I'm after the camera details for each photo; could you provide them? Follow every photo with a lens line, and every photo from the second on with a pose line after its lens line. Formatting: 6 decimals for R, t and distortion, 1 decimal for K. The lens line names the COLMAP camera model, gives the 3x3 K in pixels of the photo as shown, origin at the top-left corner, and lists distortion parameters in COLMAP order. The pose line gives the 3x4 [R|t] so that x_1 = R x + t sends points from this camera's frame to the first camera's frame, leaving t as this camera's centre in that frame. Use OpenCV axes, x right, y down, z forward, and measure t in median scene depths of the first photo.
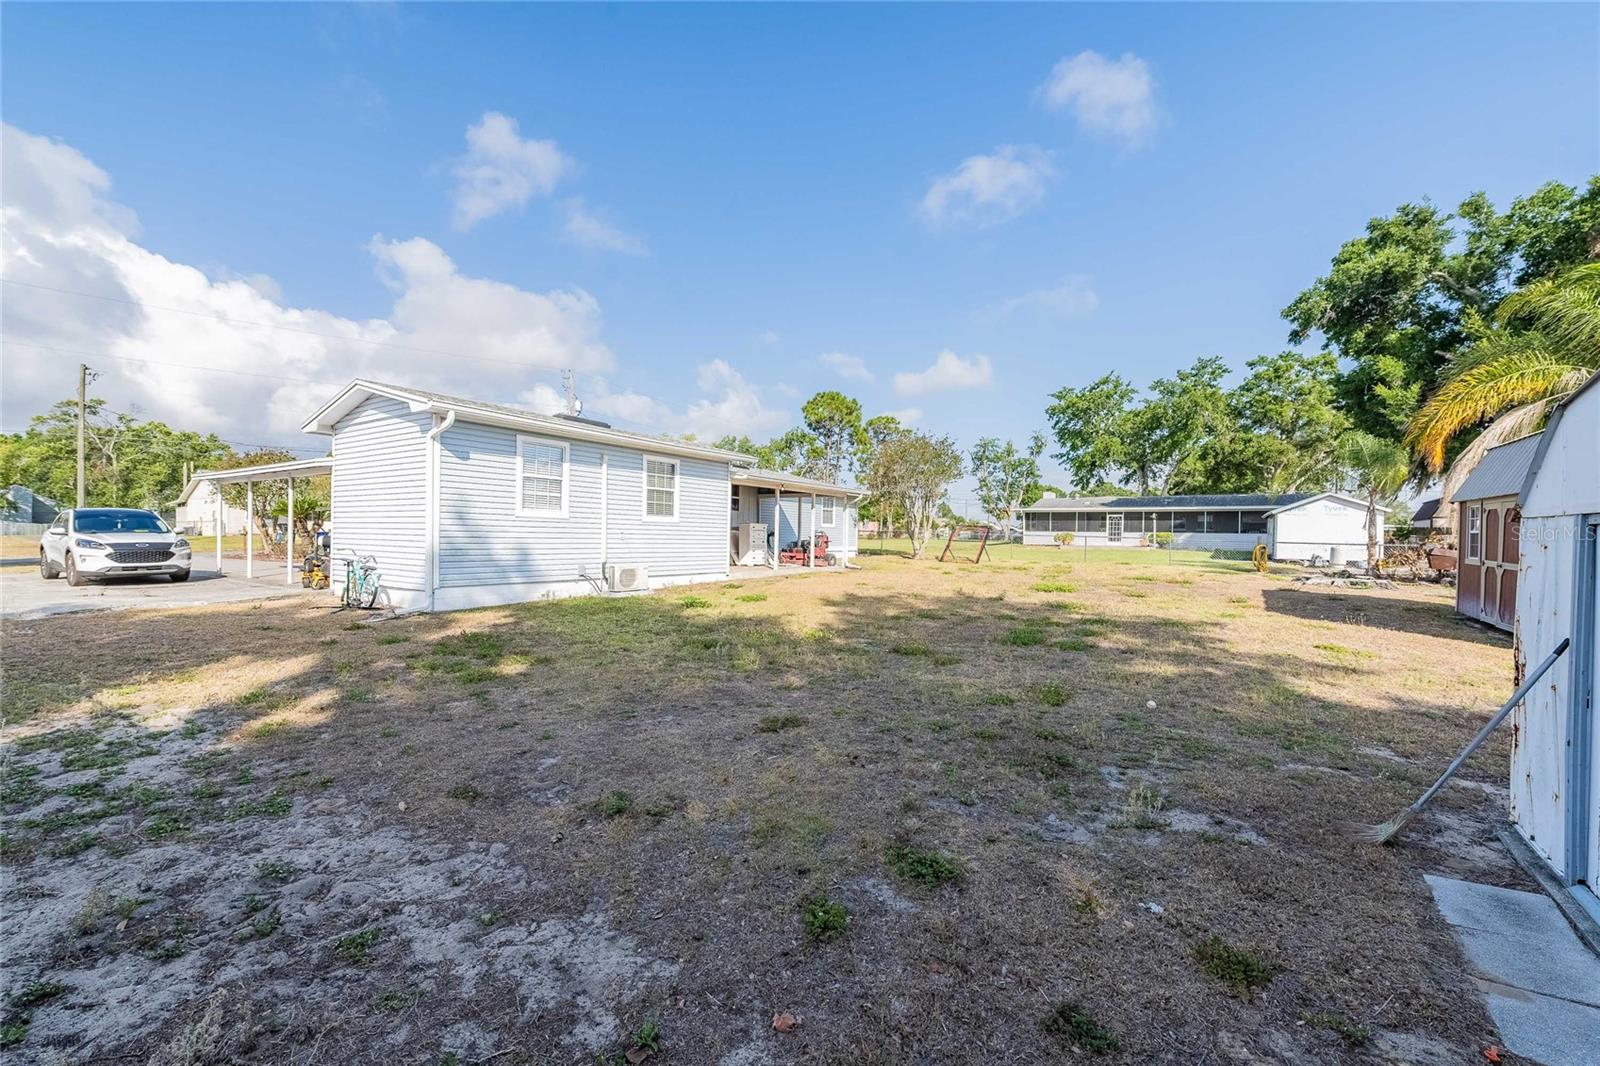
lens RADIAL K [[635.6, 0, 793.0], [0, 635.6, 537.8], [0, 0, 1]] dist [-0.002003, -0.000213]
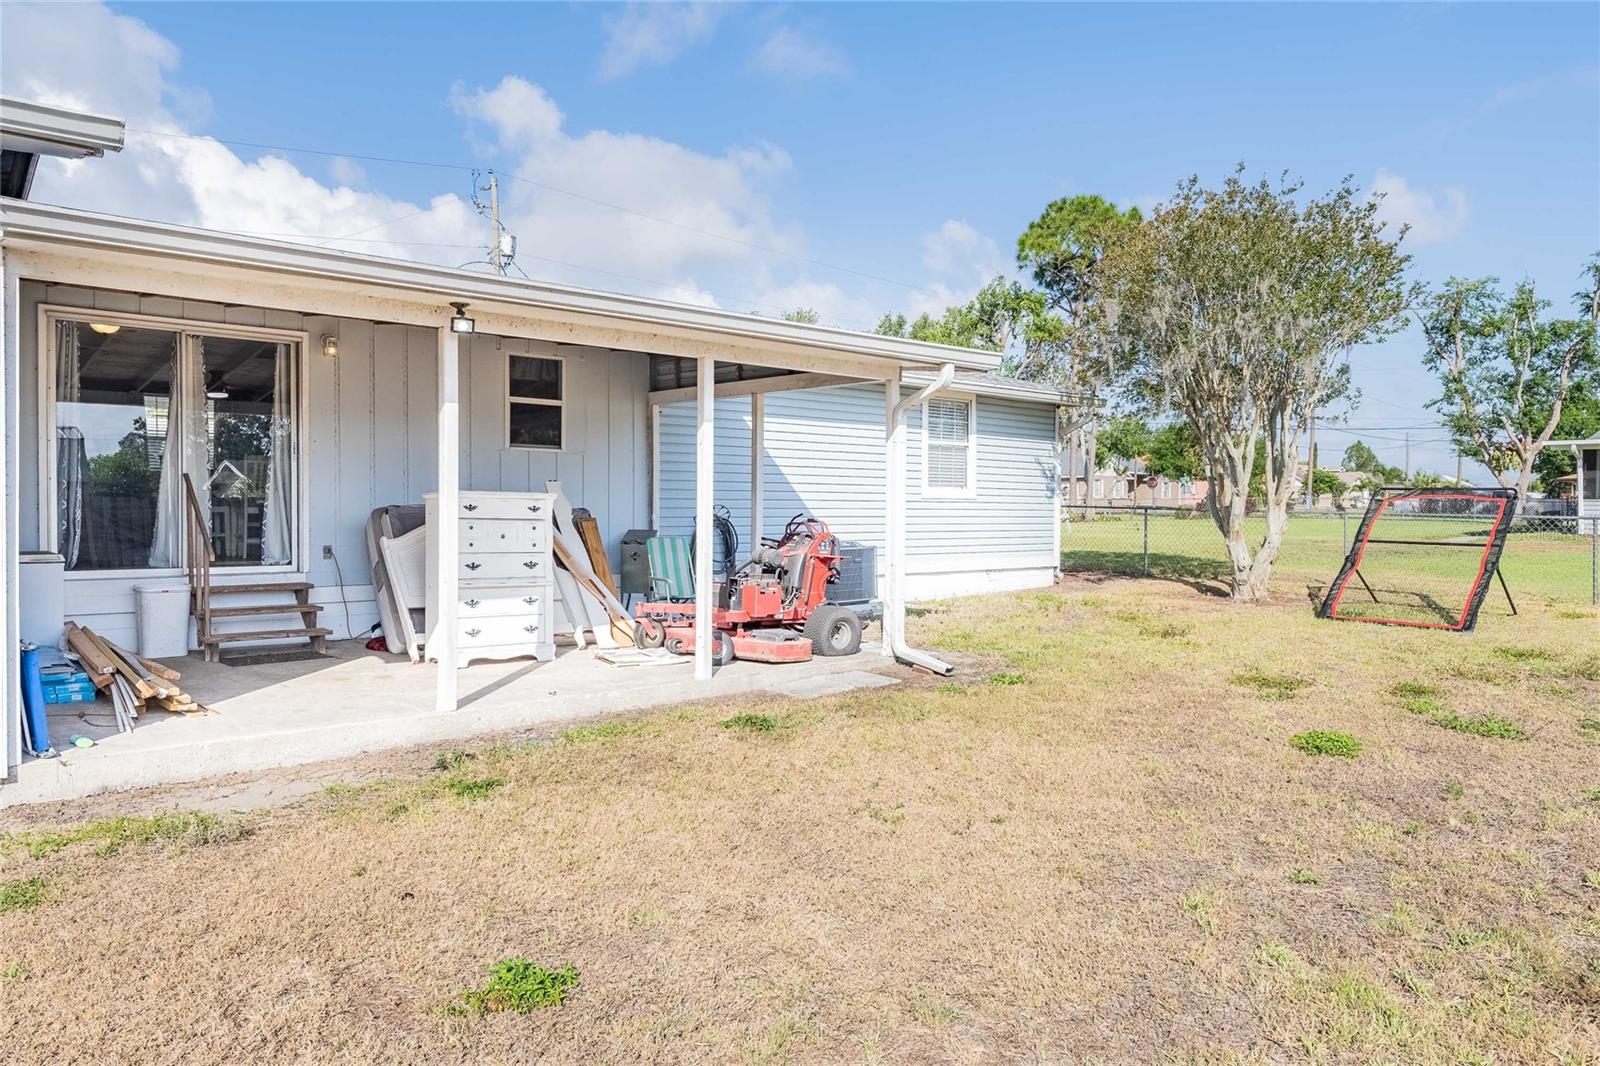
lens RADIAL K [[1070.3, 0, 795.6], [0, 1070.3, 512.2], [0, 0, 1]] dist [-0.004918, -0.000899]
pose [[0.968096, -0.006898, -0.250486, 0.052900], [0.006928, 0.999976, -0.000760, -0.004182], [0.250485, -0.001000, 0.968120, 0.205421]]
